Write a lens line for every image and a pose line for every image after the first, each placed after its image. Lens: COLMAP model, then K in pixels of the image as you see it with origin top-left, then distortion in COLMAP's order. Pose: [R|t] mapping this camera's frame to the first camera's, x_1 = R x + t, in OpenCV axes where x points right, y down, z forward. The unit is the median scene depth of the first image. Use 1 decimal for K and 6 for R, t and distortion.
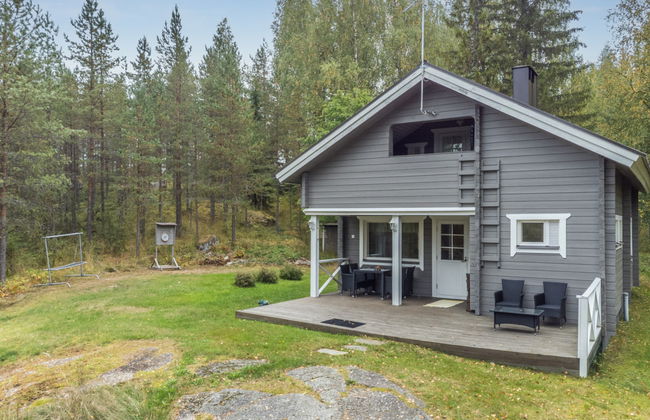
lens RADIAL K [[534.9, 0, 325.0], [0, 534.9, 210.0], [0, 0, 1]] dist [-0.003517, -0.012478]
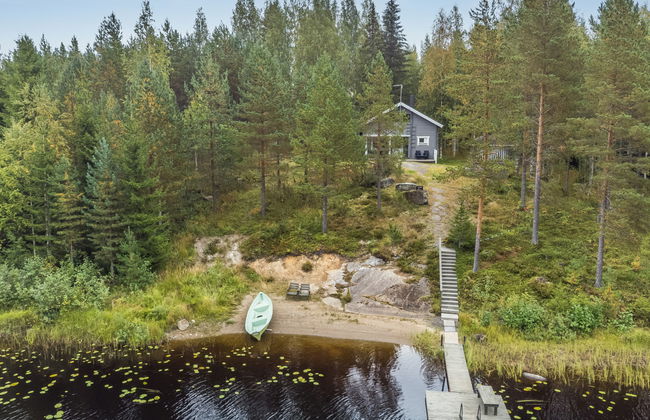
lens RADIAL K [[534.9, 0, 325.0], [0, 534.9, 210.0], [0, 0, 1]] dist [-0.003517, -0.012478]
pose [[0.917599, -0.056103, 0.393529, -2.009605], [-0.008366, 0.987045, 0.160225, -0.088509], [-0.397420, -0.150314, 0.905242, -2.655451]]
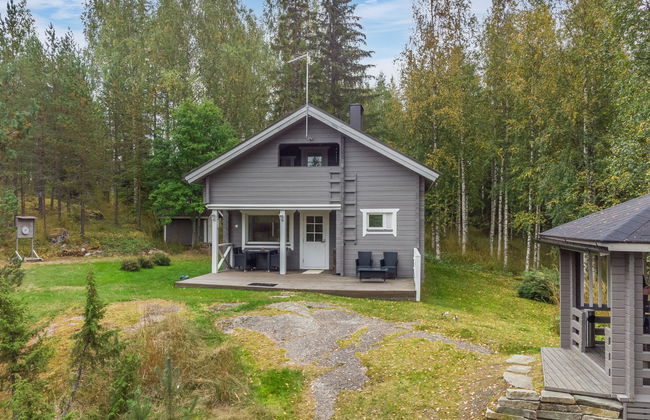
lens RADIAL K [[534.9, 0, 325.0], [0, 534.9, 210.0], [0, 0, 1]] dist [-0.003517, -0.012478]
pose [[0.917221, 0.002205, 0.398373, -0.321351], [-0.006029, 0.999947, 0.008345, -0.001355], [-0.398333, -0.010056, 0.917186, -0.318301]]
